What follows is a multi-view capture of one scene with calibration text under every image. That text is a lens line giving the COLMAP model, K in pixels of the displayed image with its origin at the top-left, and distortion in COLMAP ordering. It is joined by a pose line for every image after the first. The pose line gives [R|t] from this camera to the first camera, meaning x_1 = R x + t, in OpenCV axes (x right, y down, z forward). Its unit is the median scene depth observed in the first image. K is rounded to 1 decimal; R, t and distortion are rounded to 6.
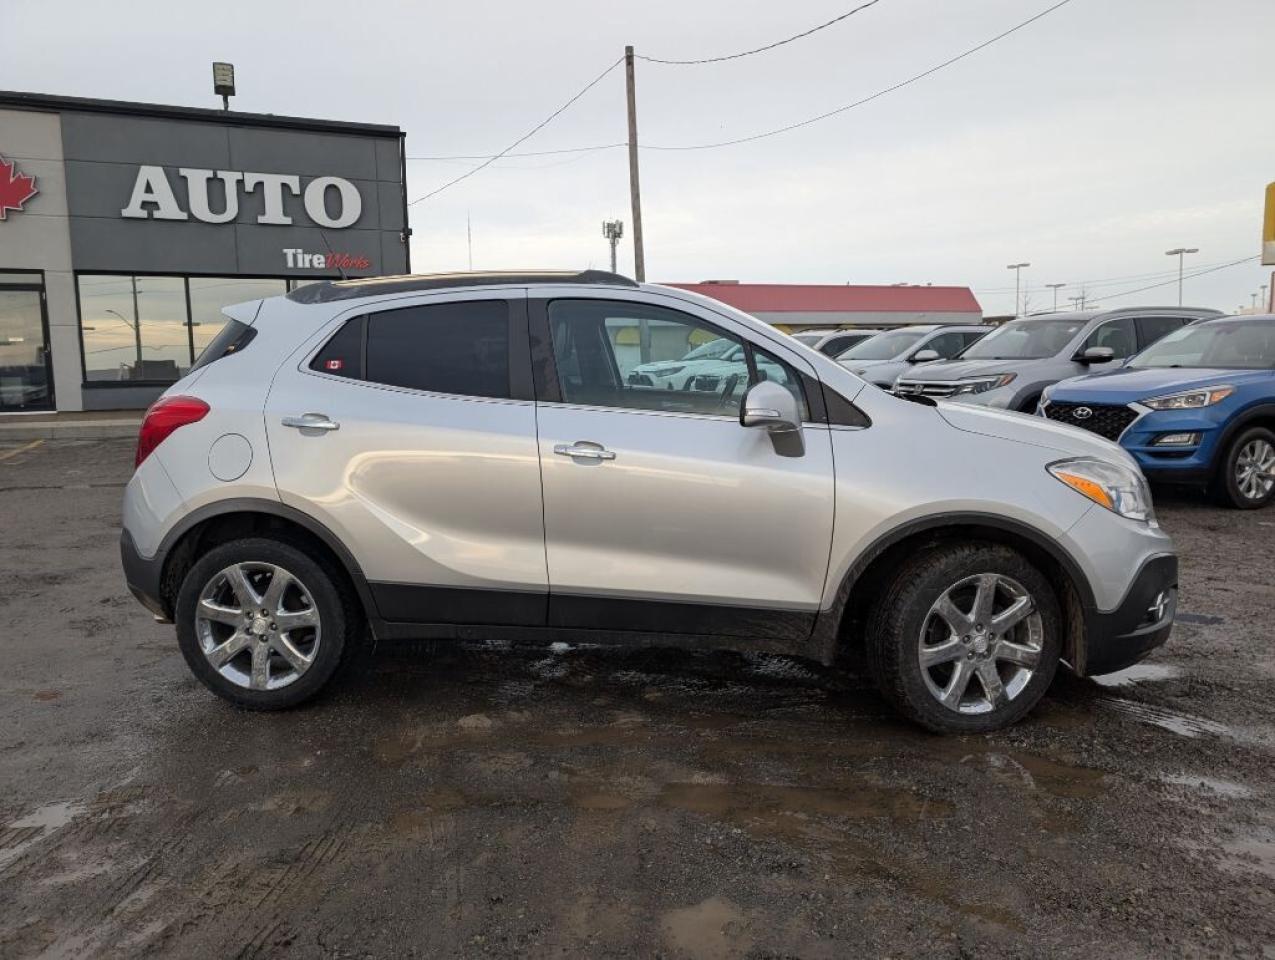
lens RADIAL K [[909.9, 0, 651.7], [0, 909.9, 487.5], [0, 0, 1]] dist [0.031038, -0.028762]
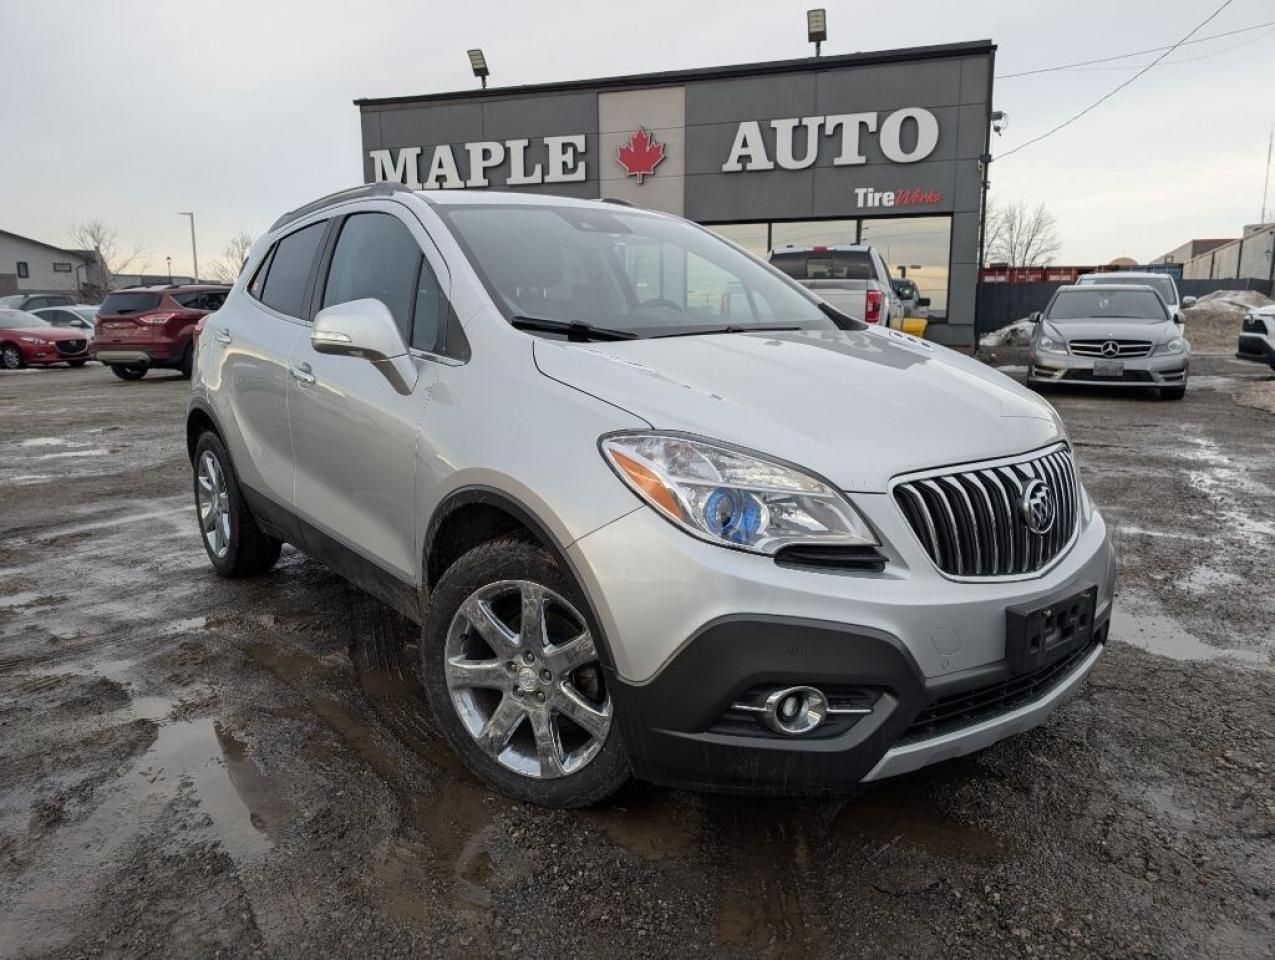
lens RADIAL K [[917.6, 0, 639.3], [0, 917.6, 492.9], [0, 0, 1]] dist [0.017468, -0.020401]
pose [[0.710619, 0.147489, -0.687944, 0.183081], [-0.104677, 0.989062, 0.103919, -0.011073], [0.695747, -0.001835, 0.718285, 0.113501]]
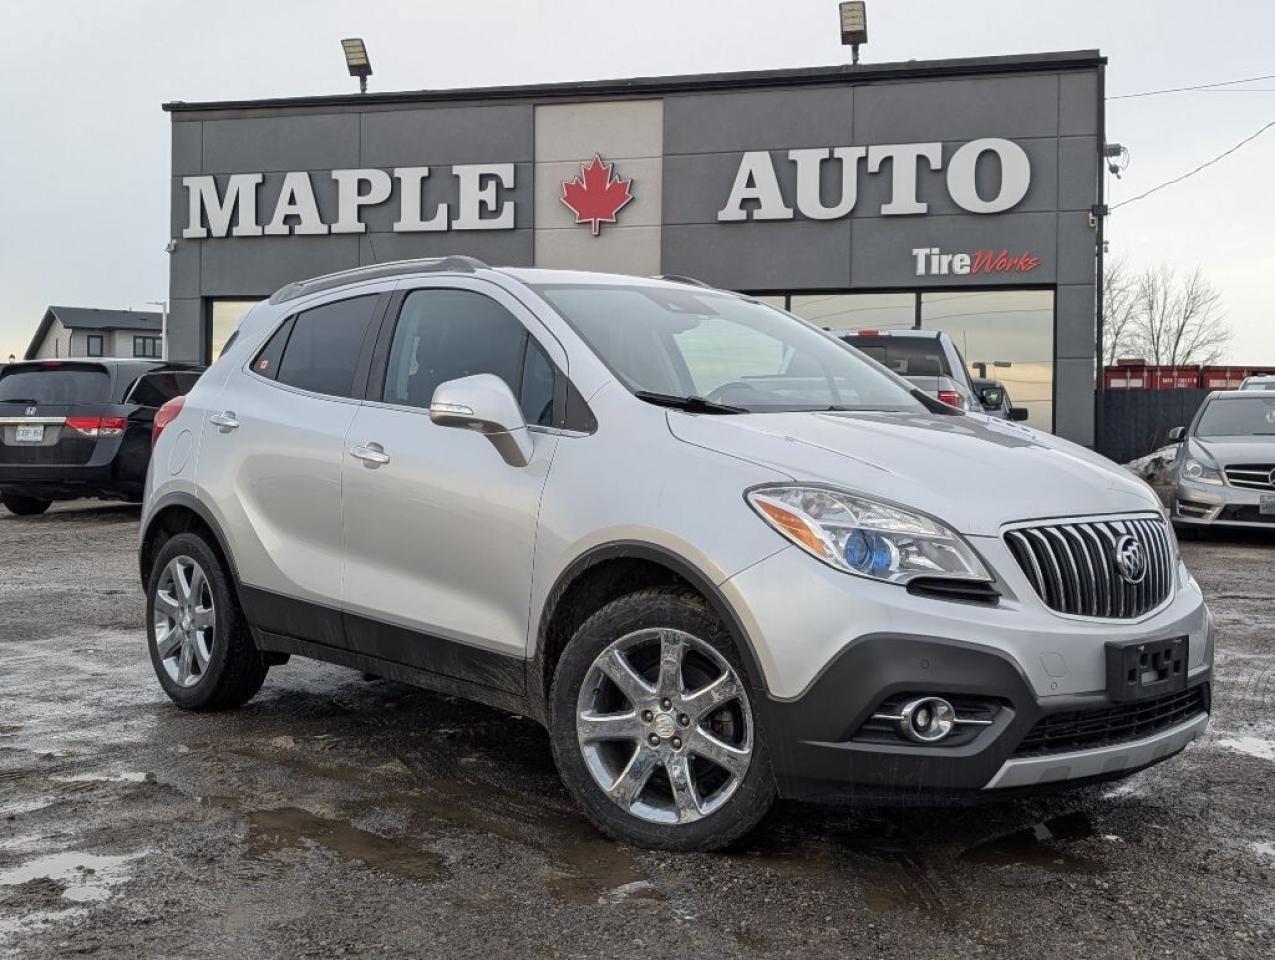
lens RADIAL K [[1564.7, 0, 637.5], [0, 1564.7, 480.0], [0, 0, 1]] dist [0.160936, -0.601936]
pose [[0.750141, 0.041877, -0.659951, 0.242739], [-0.112661, 0.991496, -0.065143, 0.012151], [0.651610, 0.123217, 0.748480, 0.001185]]
